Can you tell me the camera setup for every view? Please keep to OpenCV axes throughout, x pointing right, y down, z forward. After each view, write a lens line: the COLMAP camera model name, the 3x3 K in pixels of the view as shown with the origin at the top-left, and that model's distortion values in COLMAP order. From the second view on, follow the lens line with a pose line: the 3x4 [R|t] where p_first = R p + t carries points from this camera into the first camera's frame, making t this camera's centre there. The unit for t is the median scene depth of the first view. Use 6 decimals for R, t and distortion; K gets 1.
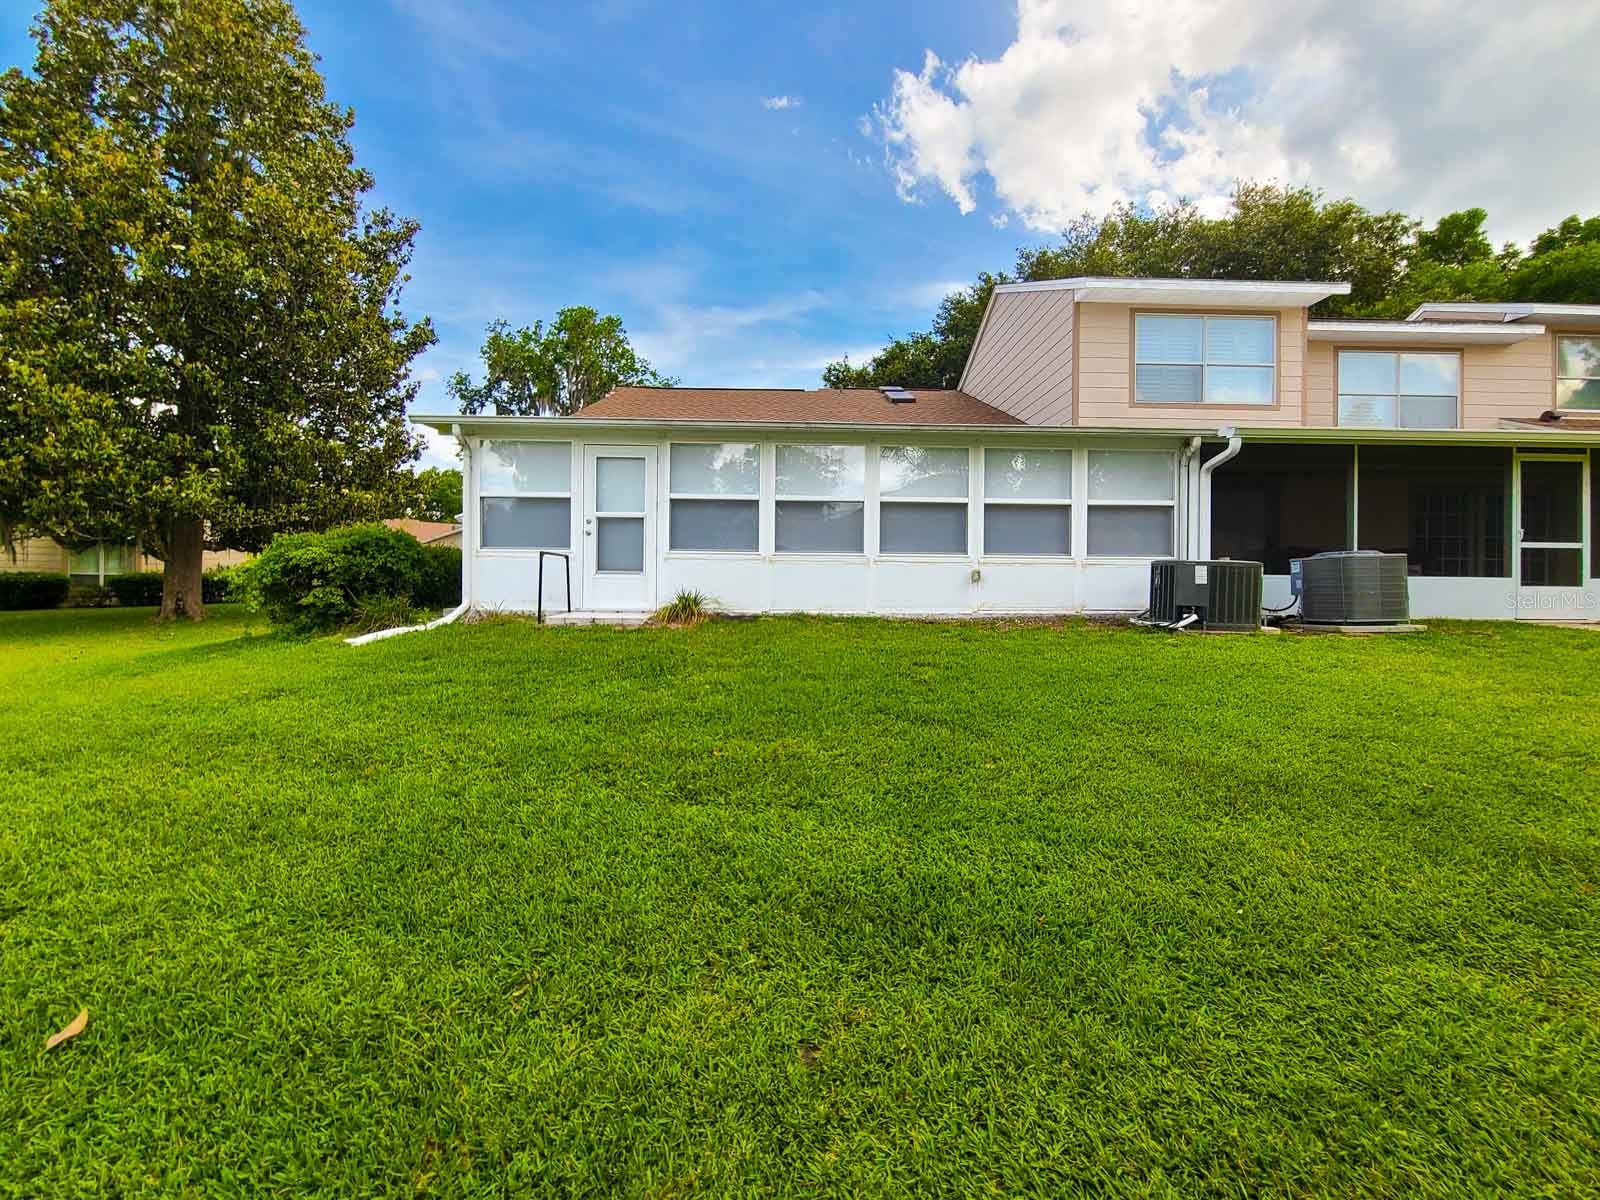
lens RADIAL K [[647.7, 0, 799.6], [0, 647.7, 593.3], [0, 0, 1]] dist [-0.000670, 0.000583]
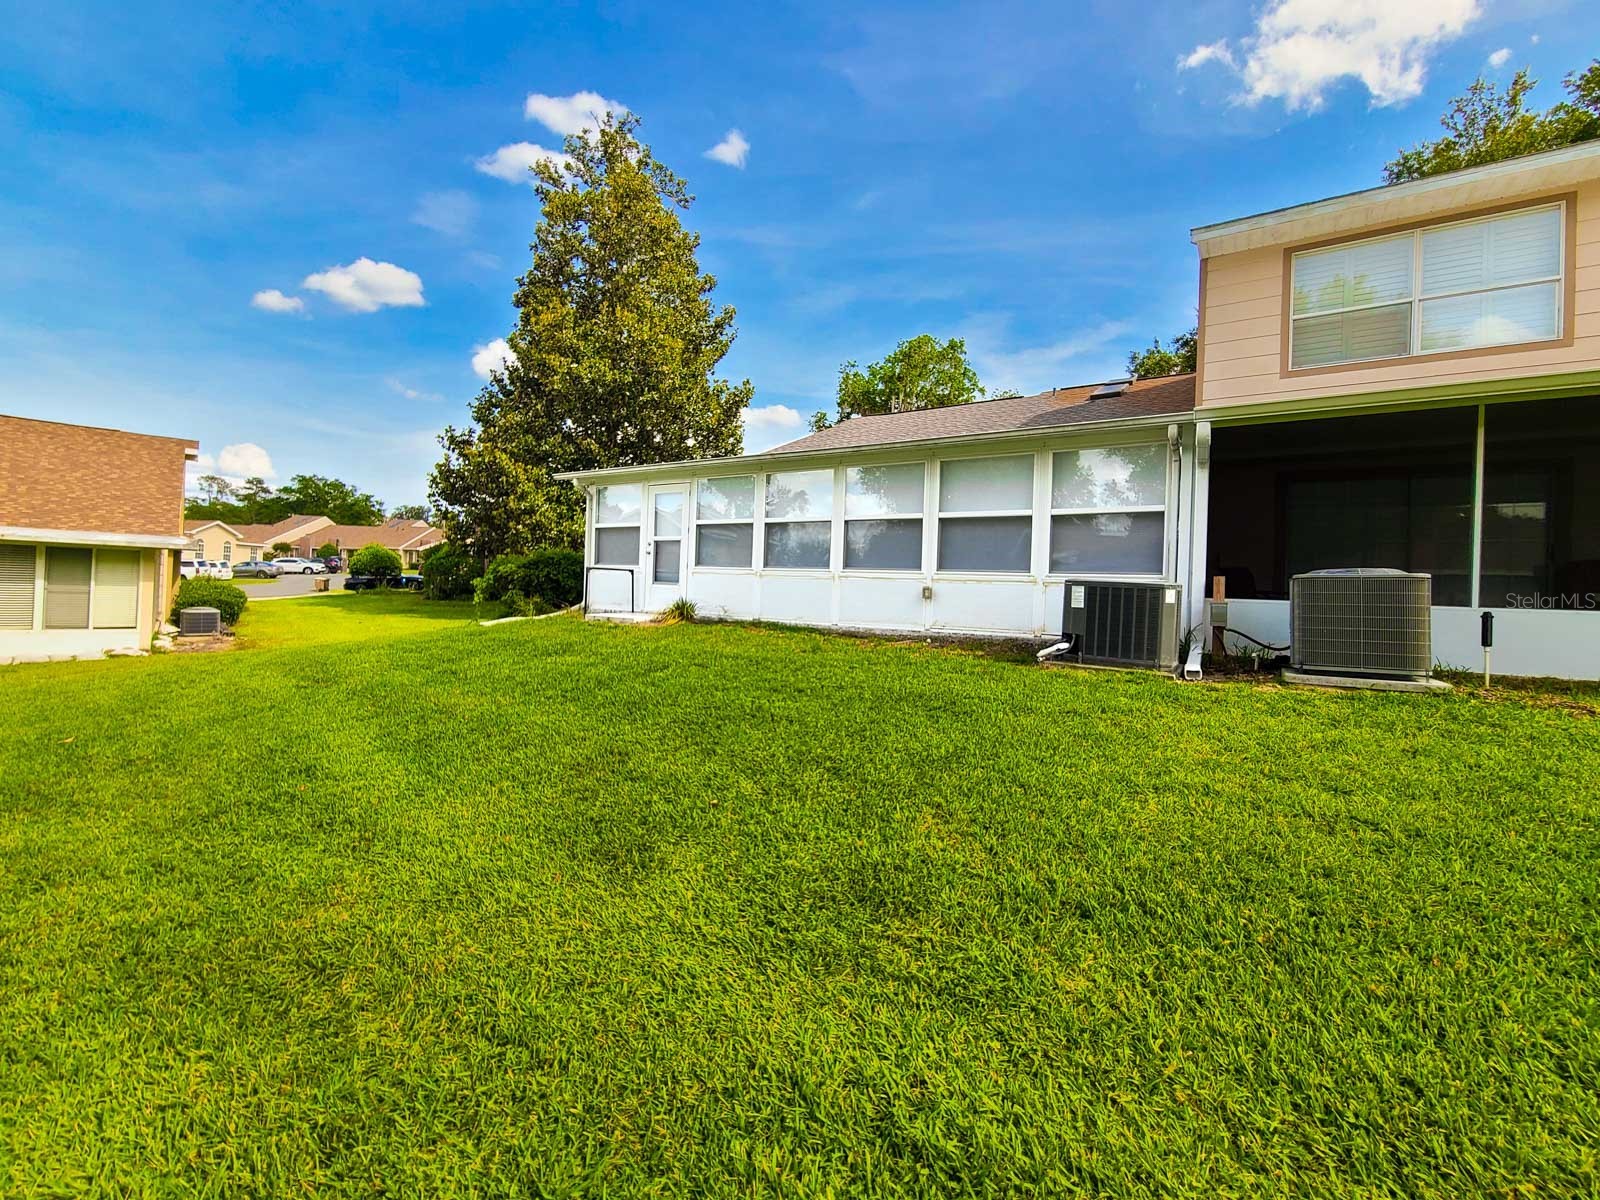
lens RADIAL K [[647.7, 0, 789.3], [0, 647.7, 583.5], [0, 0, 1]] dist [-0.000670, 0.000583]
pose [[0.830661, 0.015911, -0.556551, 0.638461], [-0.036303, 0.999012, -0.025622, -0.008329], [0.555594, 0.041488, 0.830418, 0.077457]]
